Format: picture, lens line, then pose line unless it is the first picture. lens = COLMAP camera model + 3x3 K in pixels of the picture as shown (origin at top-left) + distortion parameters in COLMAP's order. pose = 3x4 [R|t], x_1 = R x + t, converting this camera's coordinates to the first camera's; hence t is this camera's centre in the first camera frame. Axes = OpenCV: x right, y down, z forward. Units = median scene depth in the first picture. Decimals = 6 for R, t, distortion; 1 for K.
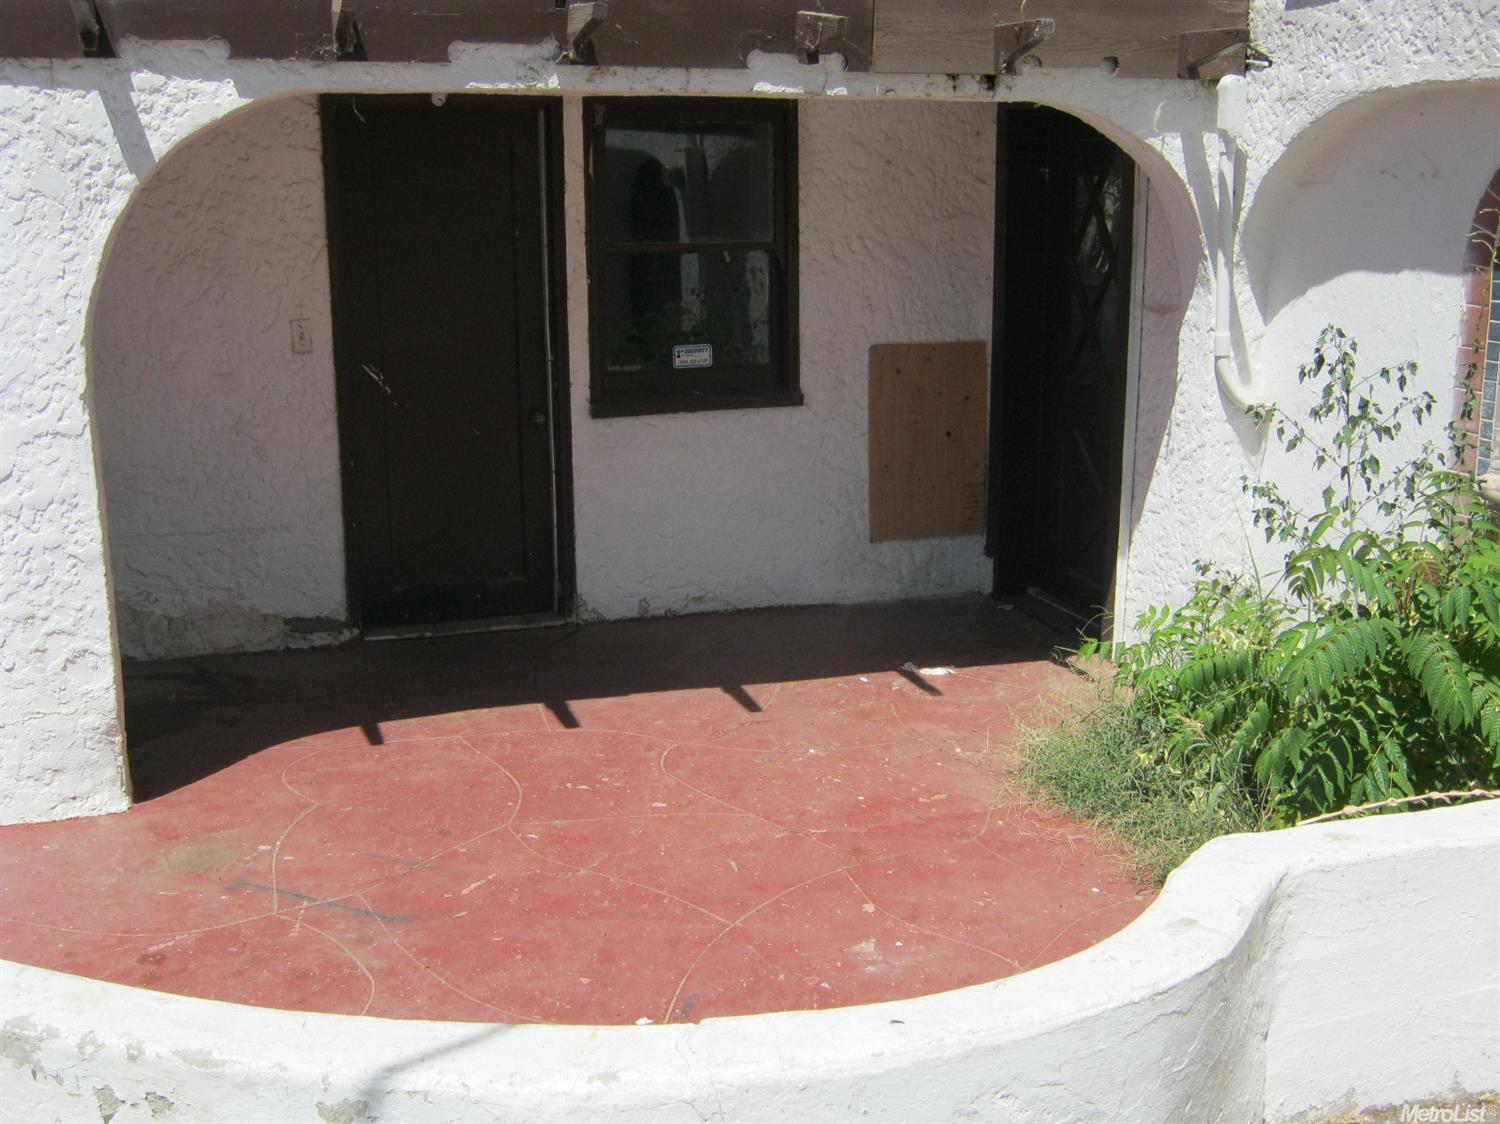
lens RADIAL K [[1665.8, 0, 756.6], [0, 1665.8, 567.1], [0, 0, 1]] dist [-0.109477, 0.075286]
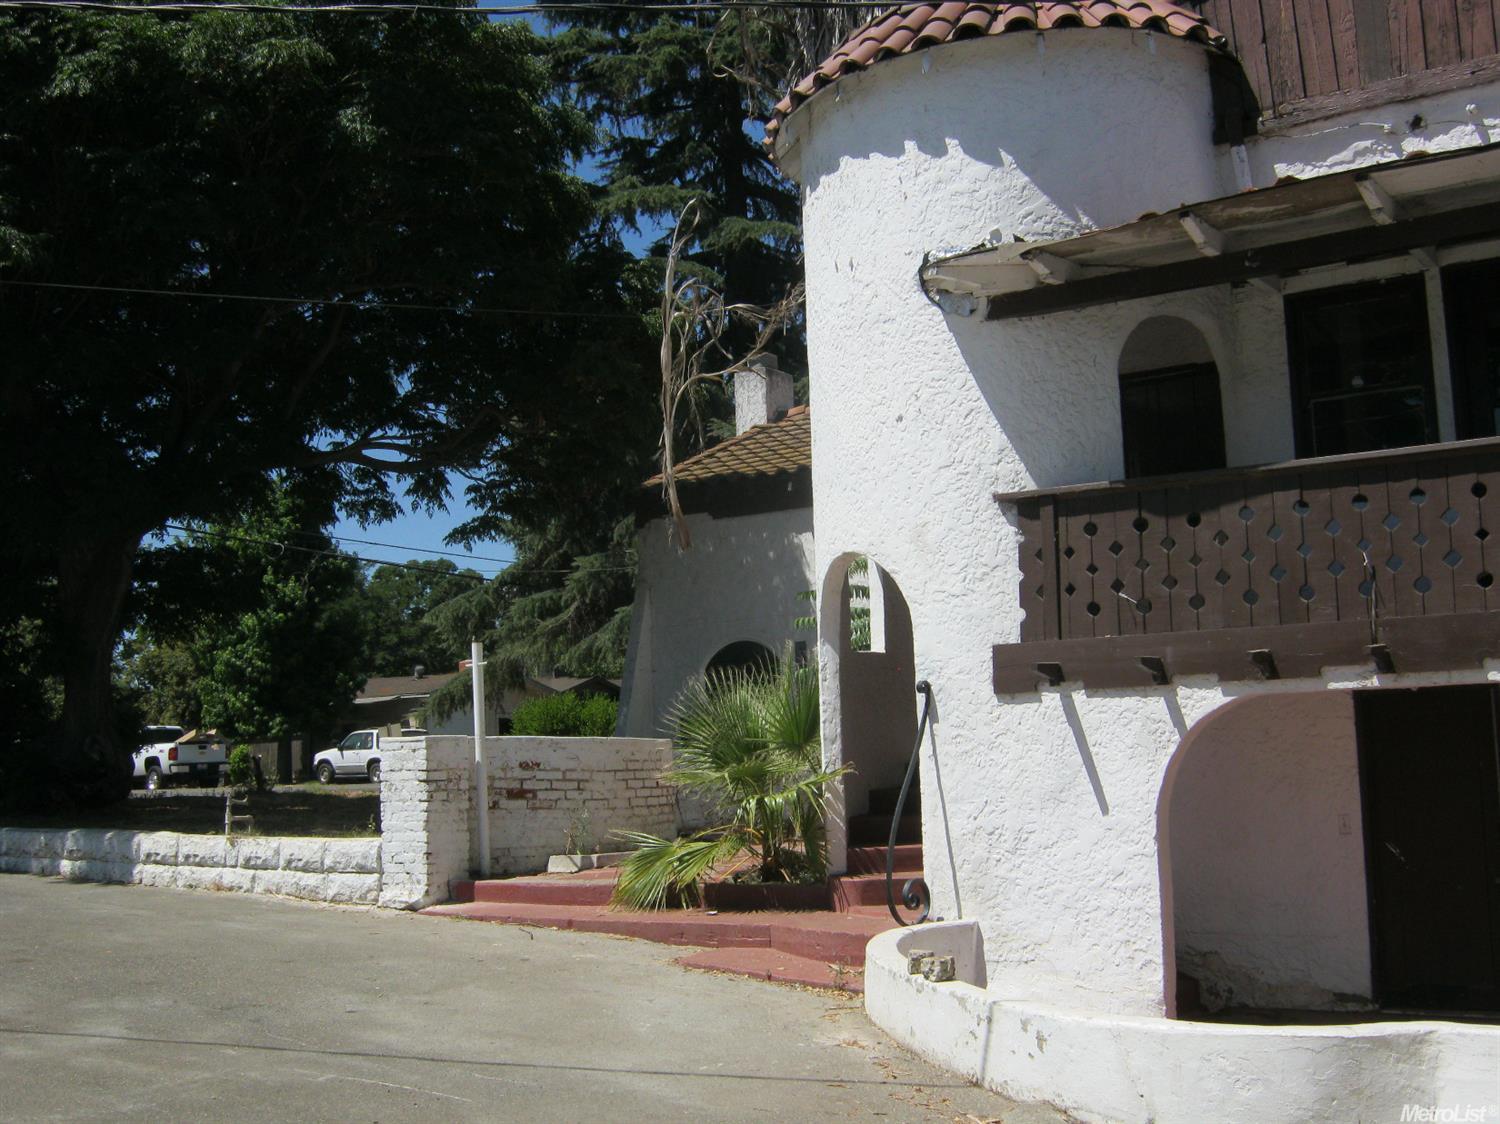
lens RADIAL K [[1665.8, 0, 756.6], [0, 1665.8, 567.1], [0, 0, 1]] dist [-0.109477, 0.075286]
pose [[0.606043, -0.110649, -0.787698, 0.993267], [-0.156425, 0.954361, -0.254412, 0.185016], [0.779899, 0.277401, 0.561076, -0.705376]]
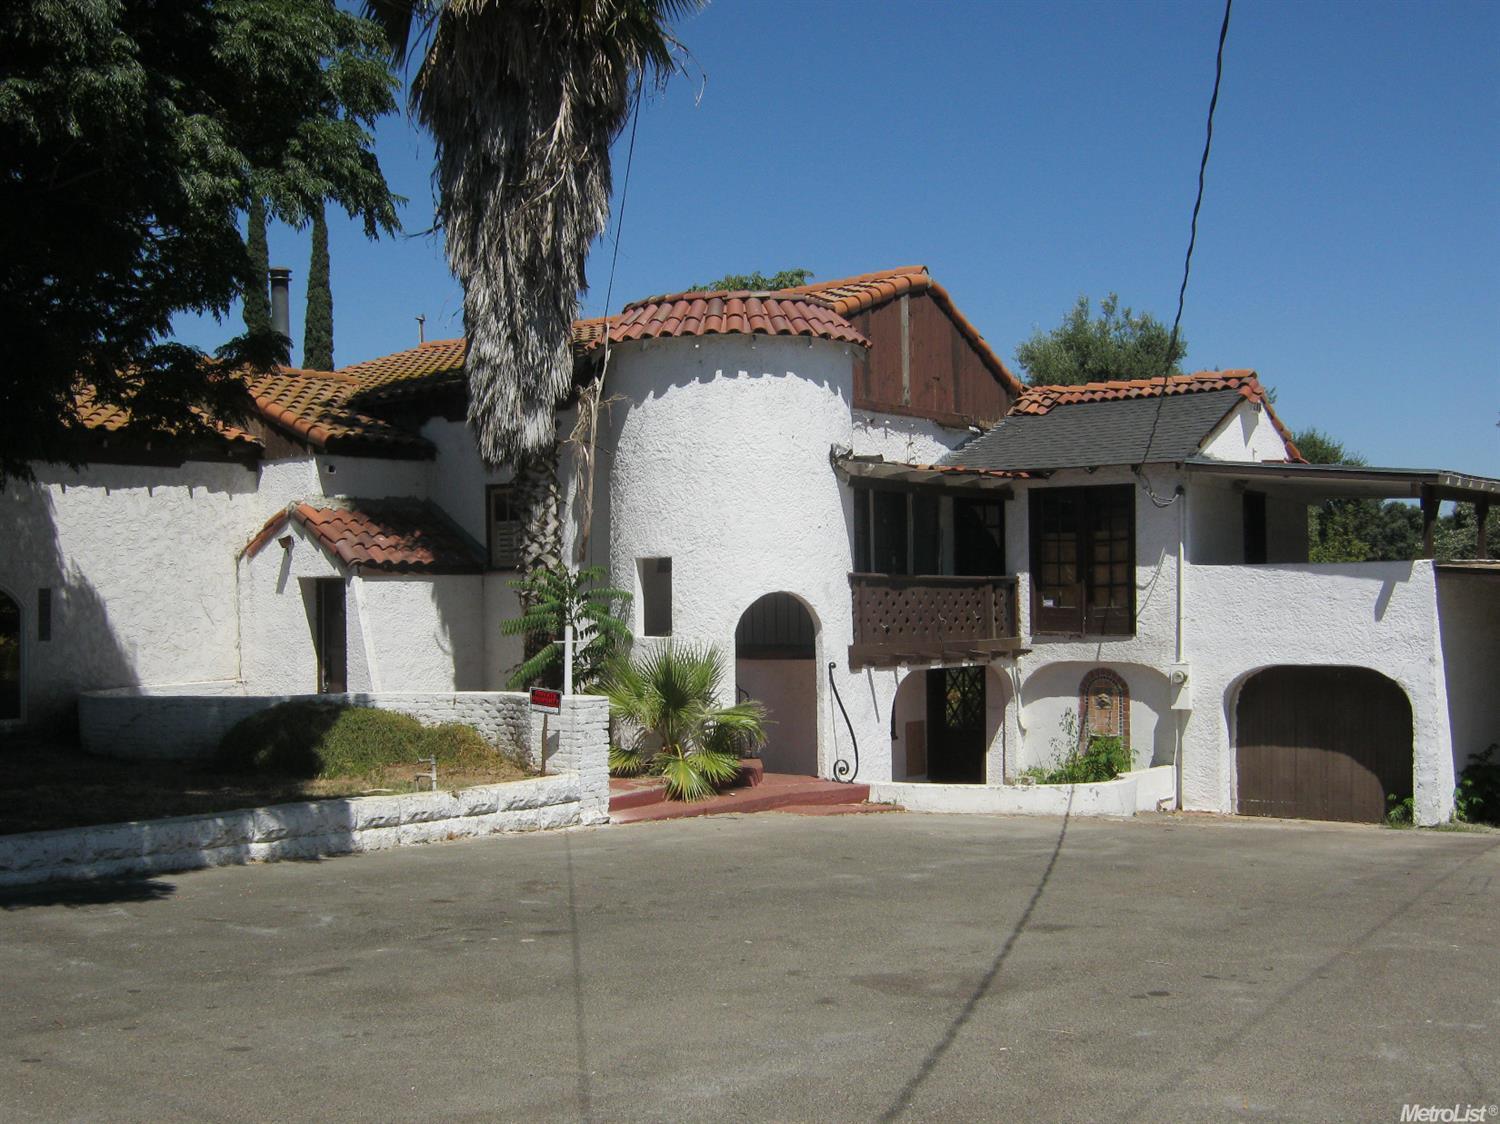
lens RADIAL K [[1665.8, 0, 756.6], [0, 1665.8, 567.1], [0, 0, 1]] dist [-0.109477, 0.075286]
pose [[0.827309, 0.005288, 0.561723, -3.468953], [0.134783, 0.968877, -0.207630, 0.389738], [-0.545338, 0.247485, 0.800848, -2.846163]]
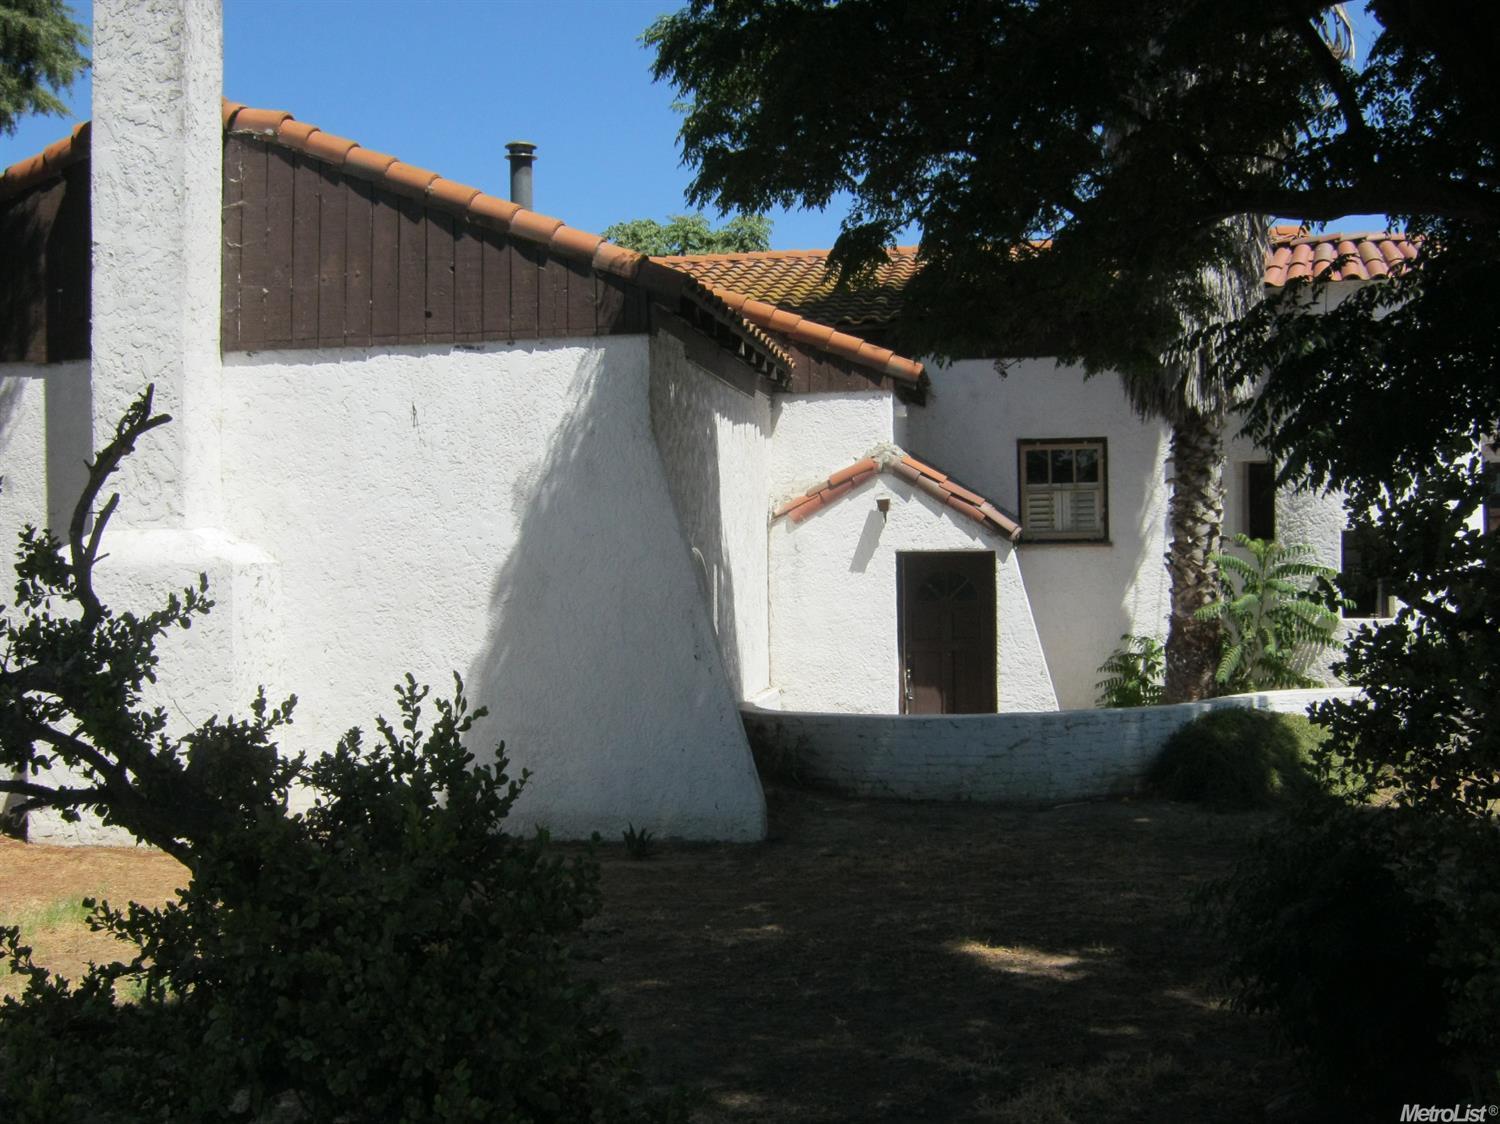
lens RADIAL K [[1665.8, 0, 756.6], [0, 1665.8, 567.1], [0, 0, 1]] dist [-0.109477, 0.075286]
pose [[0.464207, -0.001161, 0.885726, -5.358872], [0.212510, 0.970936, -0.110104, -0.412970], [-0.859855, 0.239337, 0.450962, 0.475106]]
